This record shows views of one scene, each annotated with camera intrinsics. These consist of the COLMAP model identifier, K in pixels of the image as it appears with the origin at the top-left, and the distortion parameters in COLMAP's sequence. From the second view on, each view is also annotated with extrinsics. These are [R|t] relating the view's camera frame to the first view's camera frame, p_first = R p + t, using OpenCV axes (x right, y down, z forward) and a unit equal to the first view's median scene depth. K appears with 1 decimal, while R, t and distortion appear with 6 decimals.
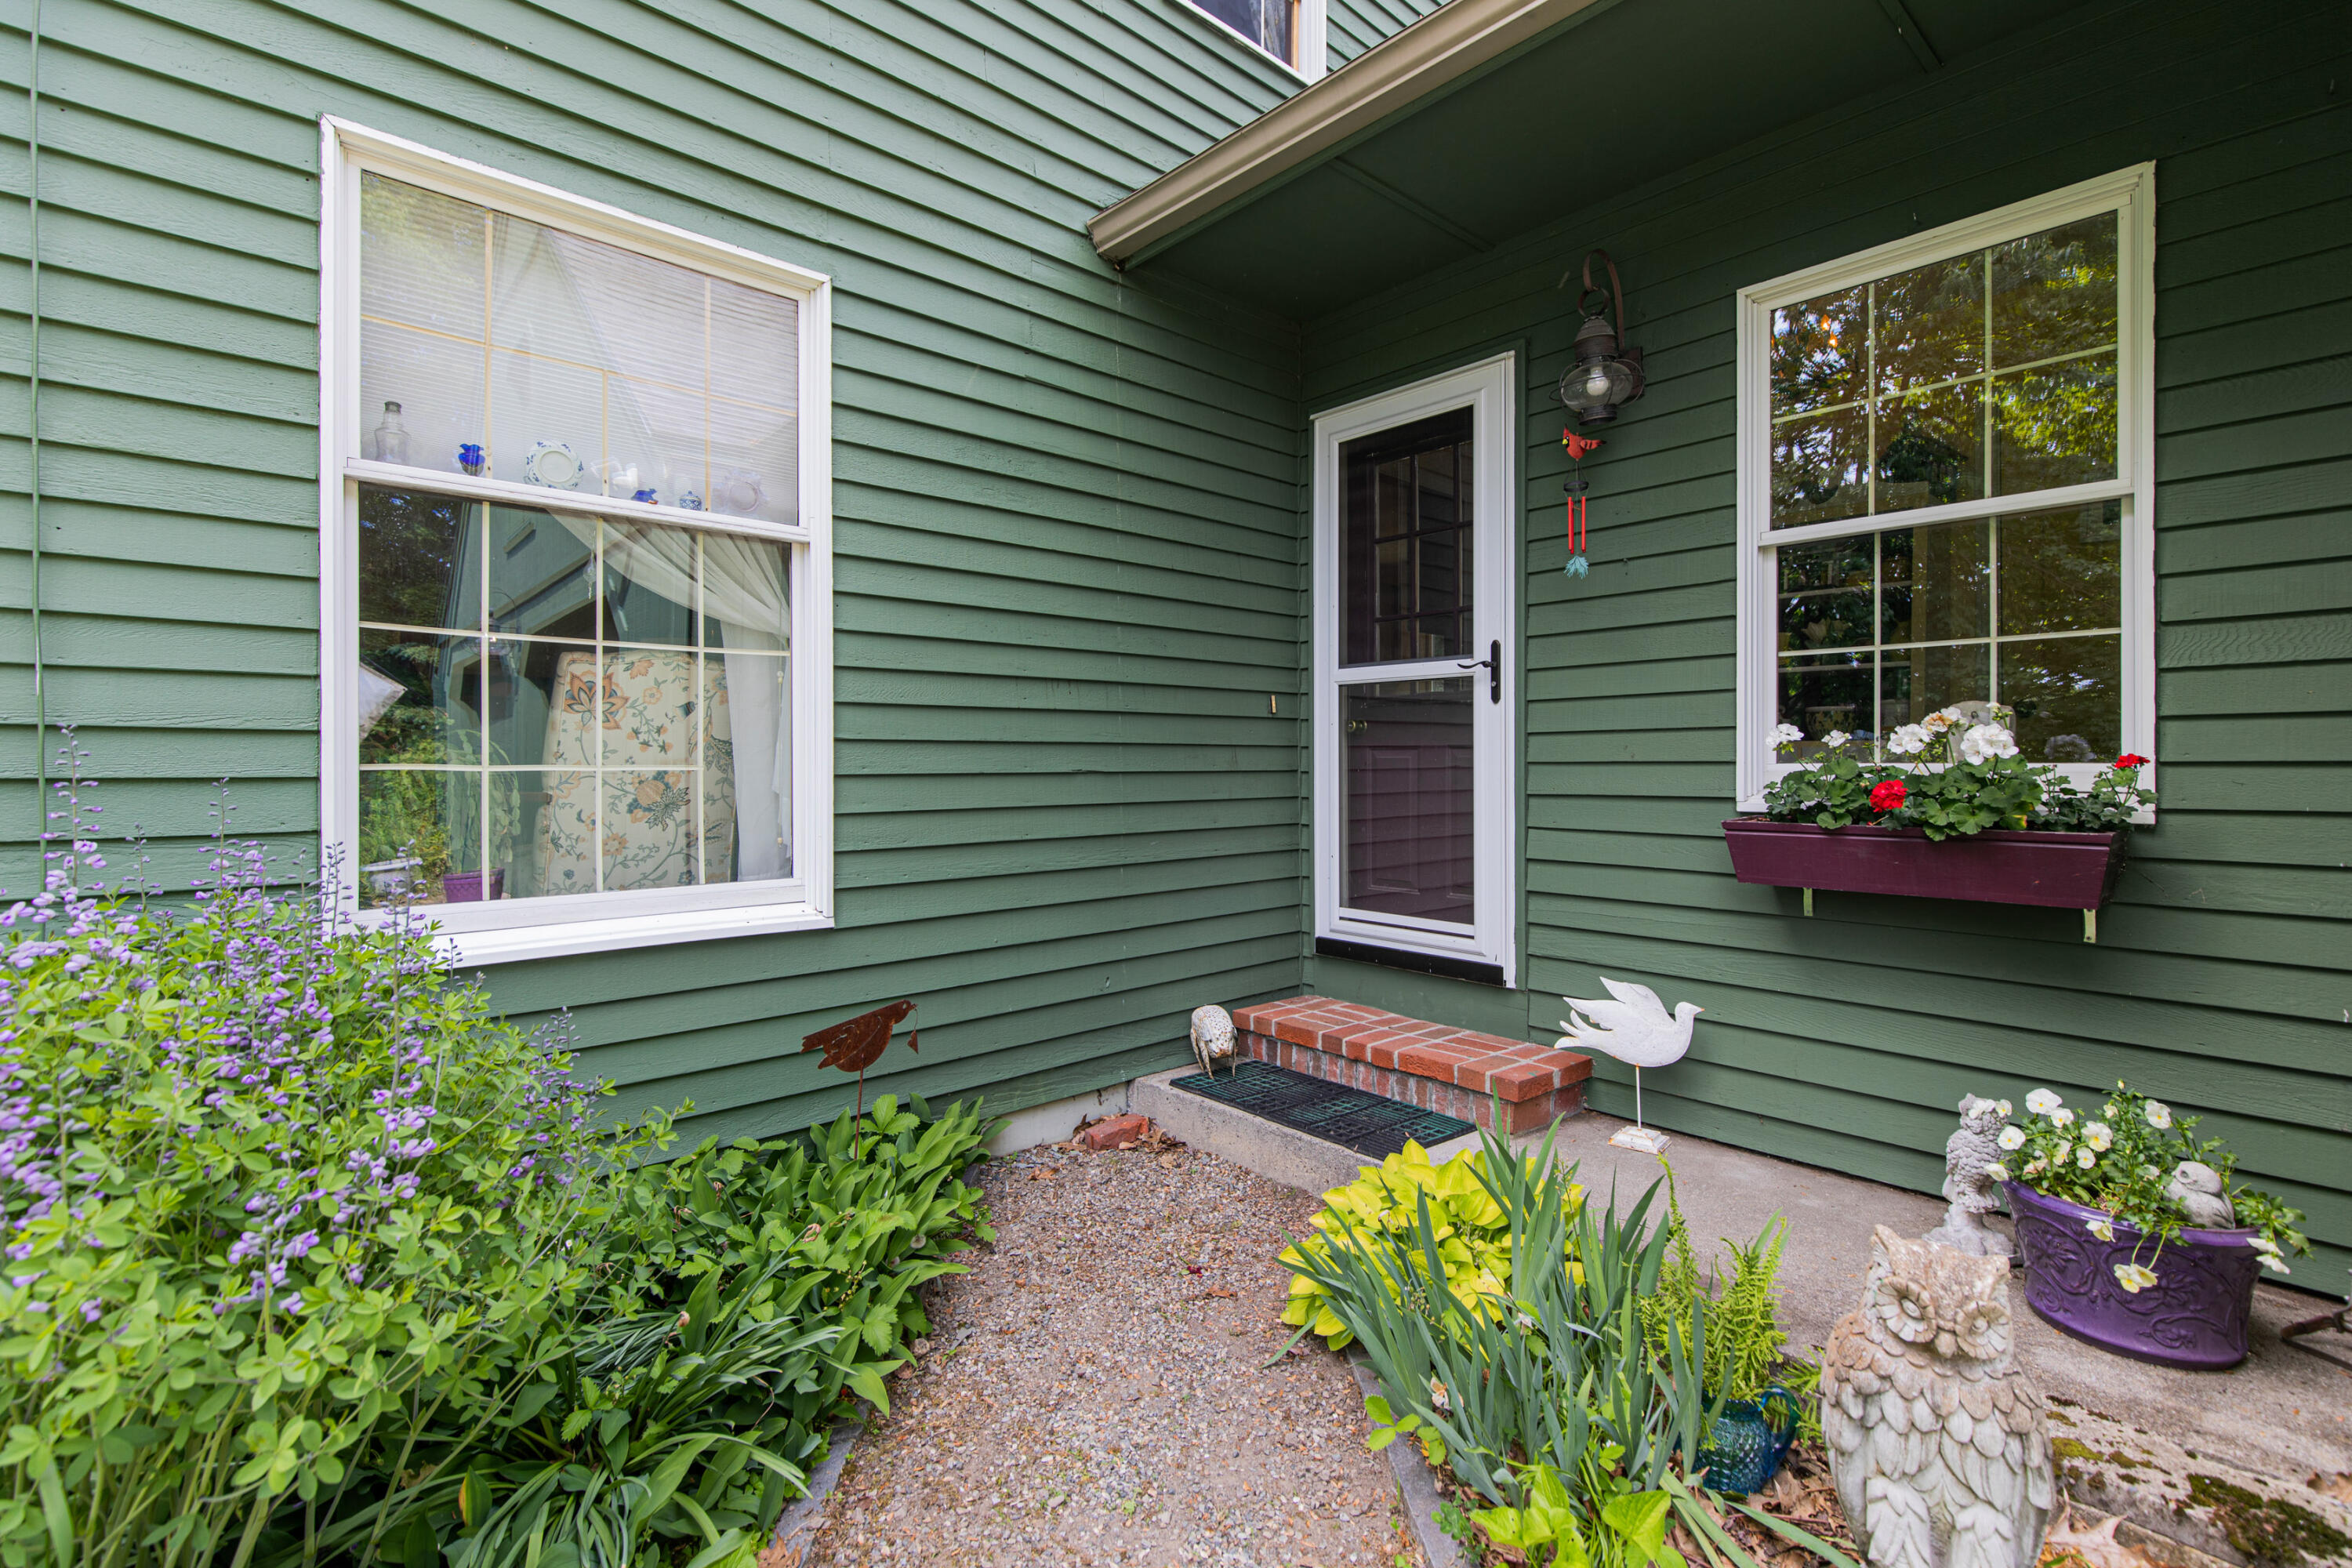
lens RADIAL K [[1069.7, 0, 1173.0], [0, 1069.7, 779.3], [0, 0, 1]] dist [-0.000702, -0.000083]
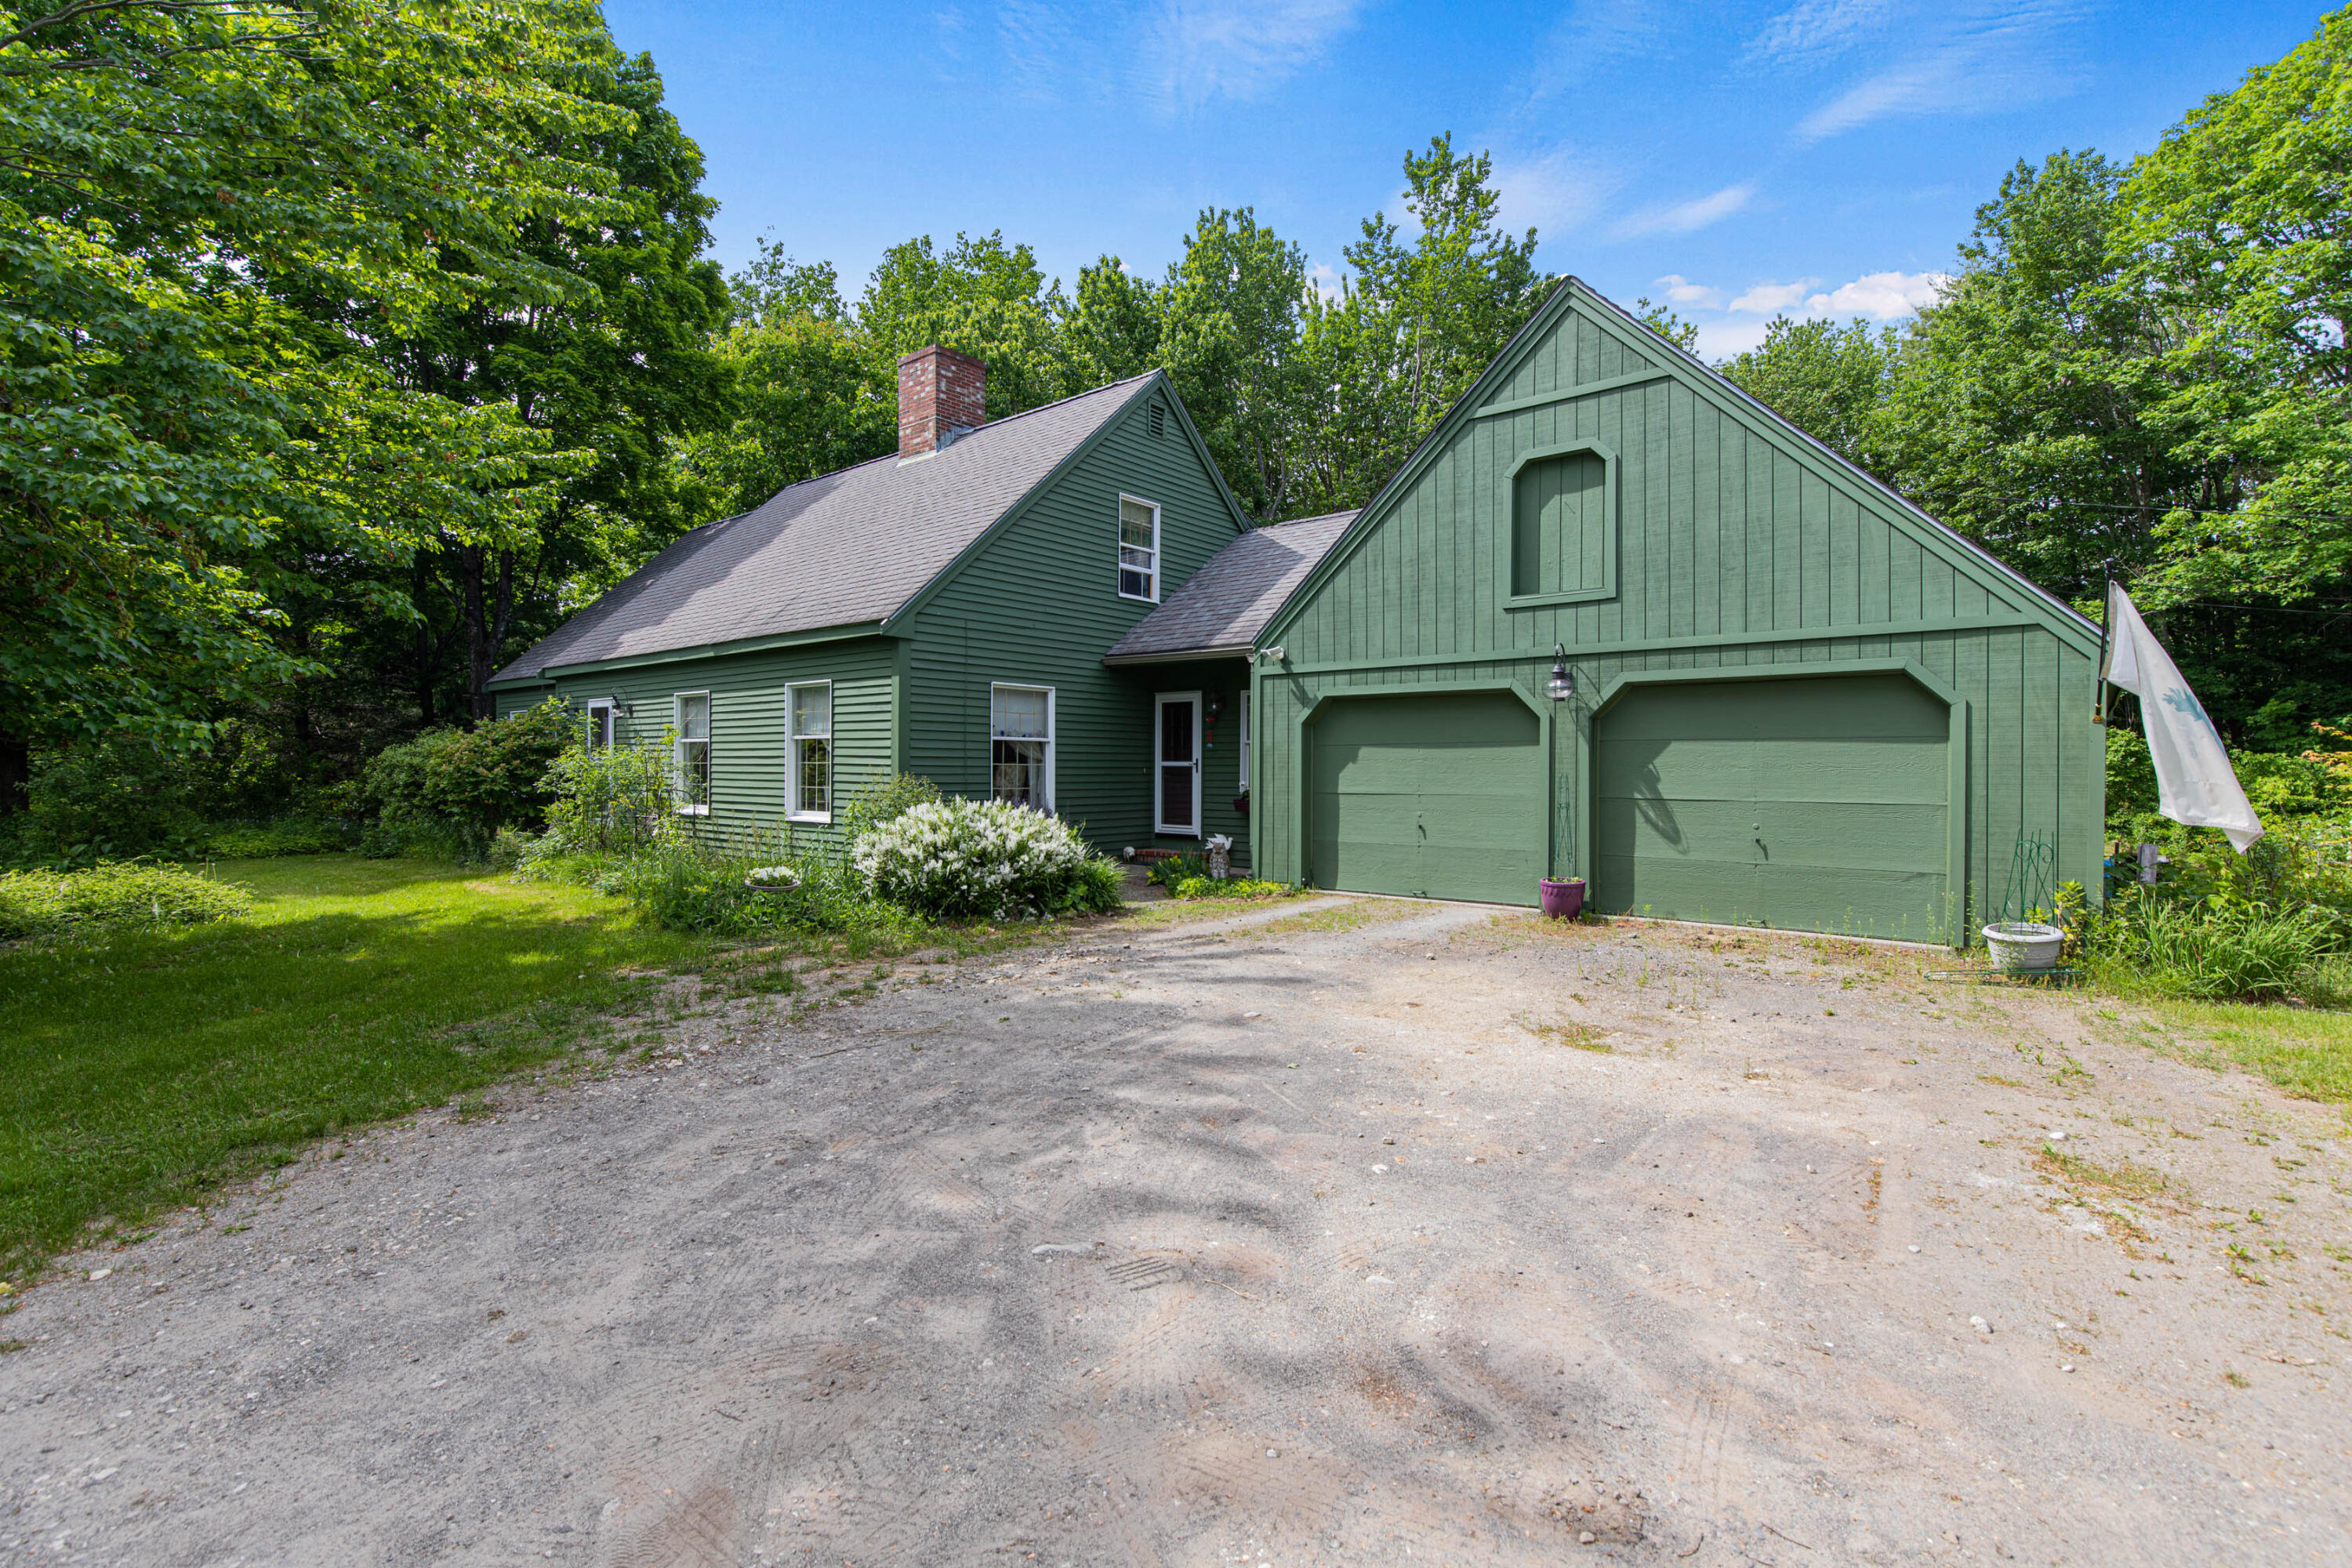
lens RADIAL K [[1069.7, 0, 1175.6], [0, 1069.7, 776.7], [0, 0, 1]] dist [-0.000702, -0.000083]
pose [[0.992072, 0.007568, 0.125441, -0.302906], [-0.007378, 0.999971, -0.001977, -0.046651], [-0.125452, 0.001036, 0.992099, -3.085452]]
